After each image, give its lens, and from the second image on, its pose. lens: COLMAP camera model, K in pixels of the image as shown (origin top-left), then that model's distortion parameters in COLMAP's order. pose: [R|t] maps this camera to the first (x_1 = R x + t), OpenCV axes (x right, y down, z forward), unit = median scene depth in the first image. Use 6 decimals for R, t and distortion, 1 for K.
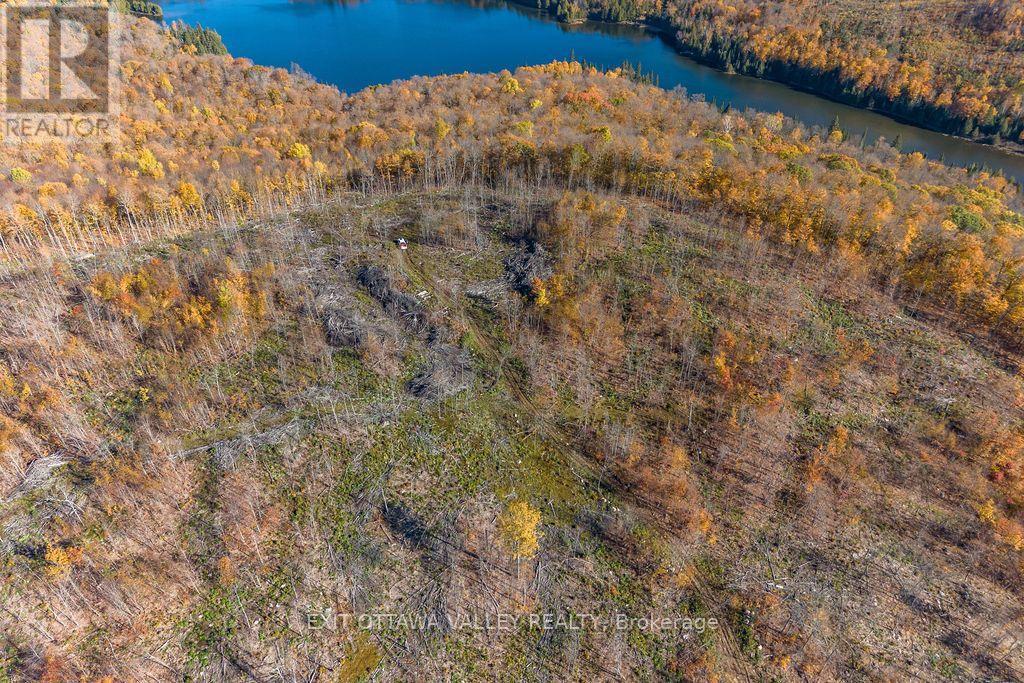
lens RADIAL K [[687.6, 0, 513.7], [0, 687.6, 345.7], [0, 0, 1]] dist [0.037678, -0.040870]
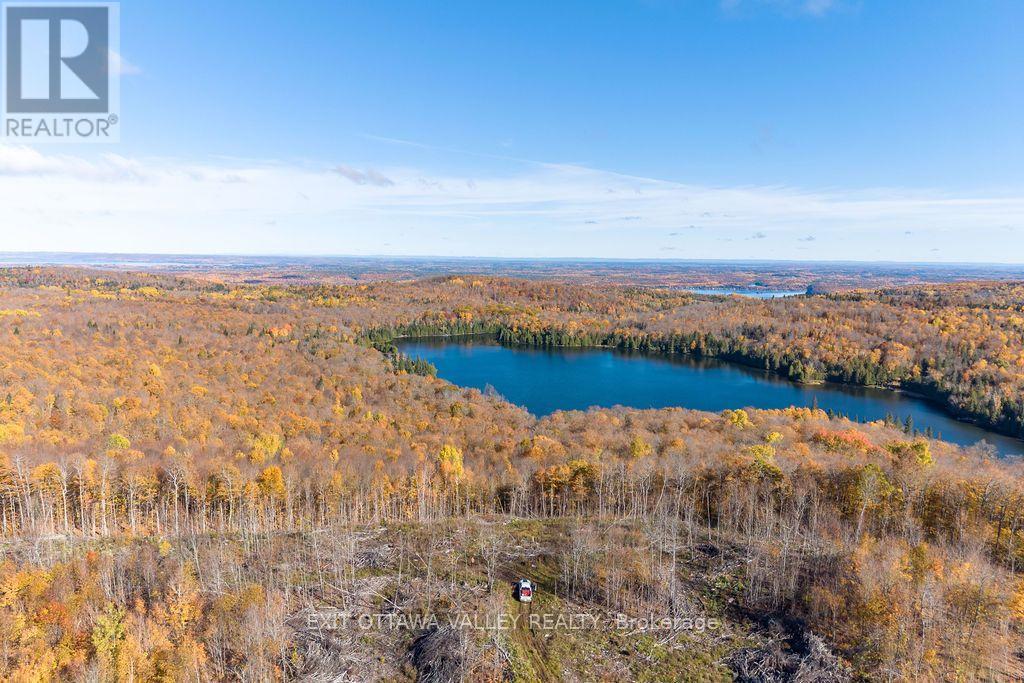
lens RADIAL K [[687.6, 0, 509.6], [0, 687.6, 343.2], [0, 0, 1]] dist [0.037678, -0.040870]
pose [[0.949941, 0.041375, -0.309678, -0.014171], [-0.191212, 0.860873, -0.471526, -0.043966], [0.247084, 0.507135, 0.825690, 0.343719]]
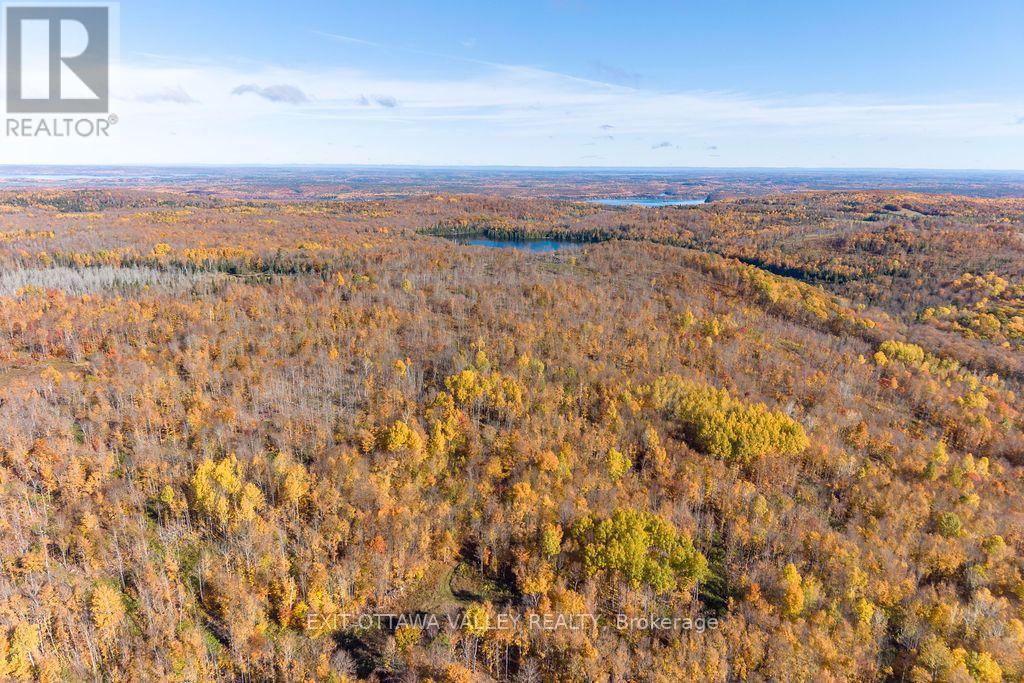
lens RADIAL K [[687.6, 0, 516.2], [0, 687.6, 344.2], [0, 0, 1]] dist [0.037678, -0.040870]
pose [[0.980714, 0.045991, -0.189961, 0.272583], [-0.115528, 0.920364, -0.373610, 1.248929], [0.157650, 0.388350, 0.907927, -1.627459]]
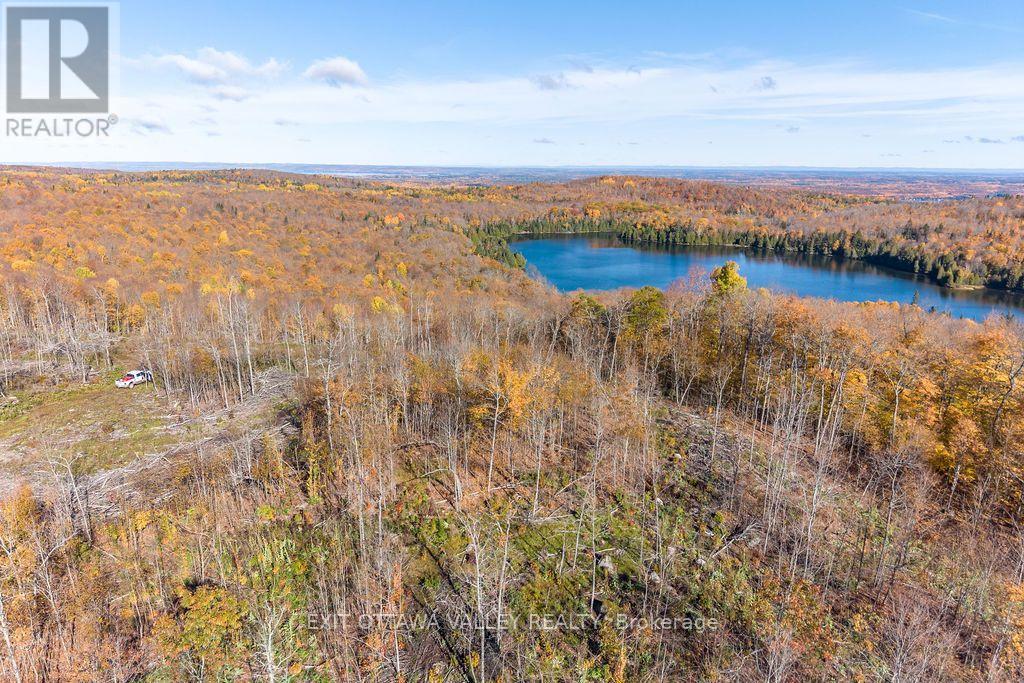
lens RADIAL K [[687.6, 0, 511.6], [0, 687.6, 341.0], [0, 0, 1]] dist [0.037678, -0.040870]
pose [[0.832600, 0.134296, -0.537346, 0.220371], [-0.334344, 0.895324, -0.294292, -0.087104], [0.441577, 0.424687, 0.790349, 0.530099]]
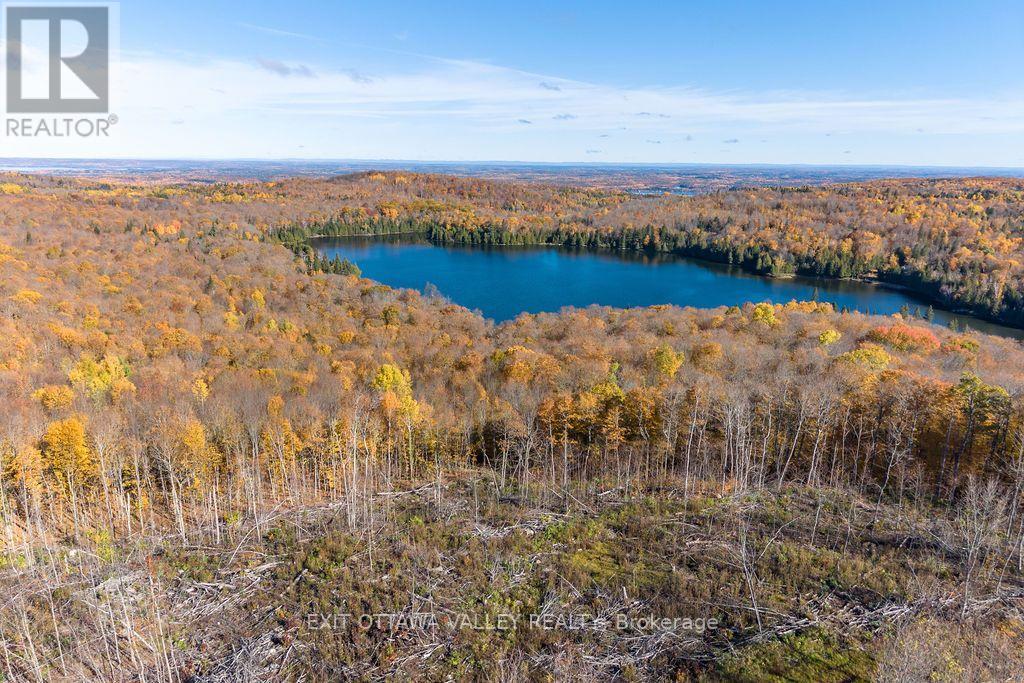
lens RADIAL K [[687.6, 0, 508.4], [0, 687.6, 345.9], [0, 0, 1]] dist [0.037678, -0.040870]
pose [[0.978130, 0.053276, -0.201053, -0.132761], [-0.125391, 0.922271, -0.365641, -0.140123], [0.165946, 0.382854, 0.908782, 0.584042]]
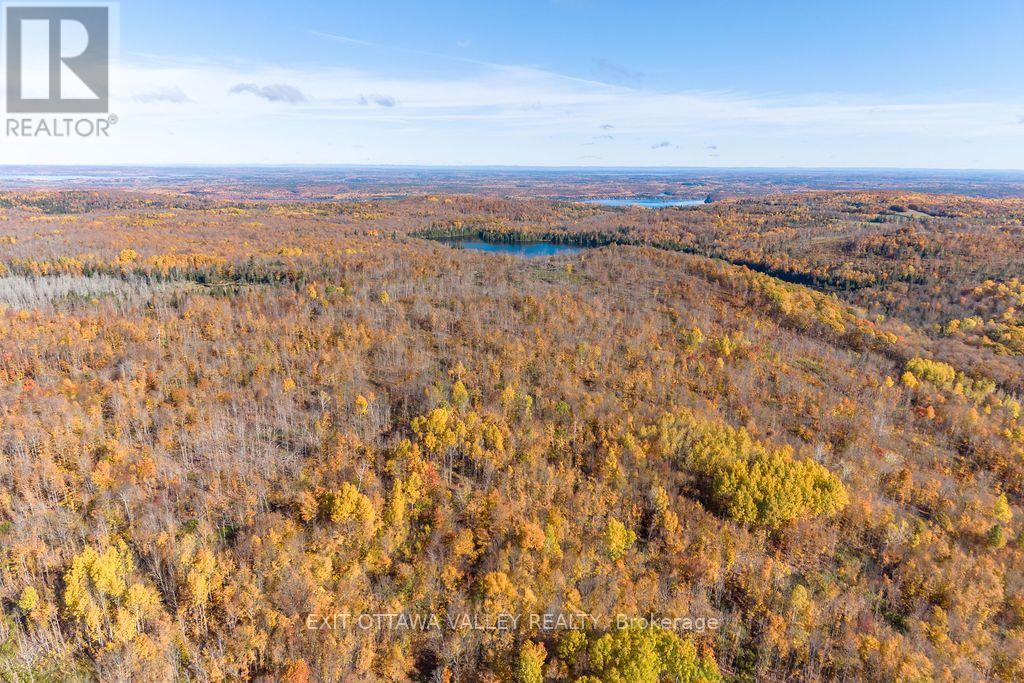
lens RADIAL K [[687.6, 0, 515.8], [0, 687.6, 343.9], [0, 0, 1]] dist [0.037678, -0.040870]
pose [[0.980836, 0.045284, -0.189498, 0.261714], [-0.114734, 0.920333, -0.373929, 1.142209], [0.157468, 0.388505, 0.907892, -1.488339]]
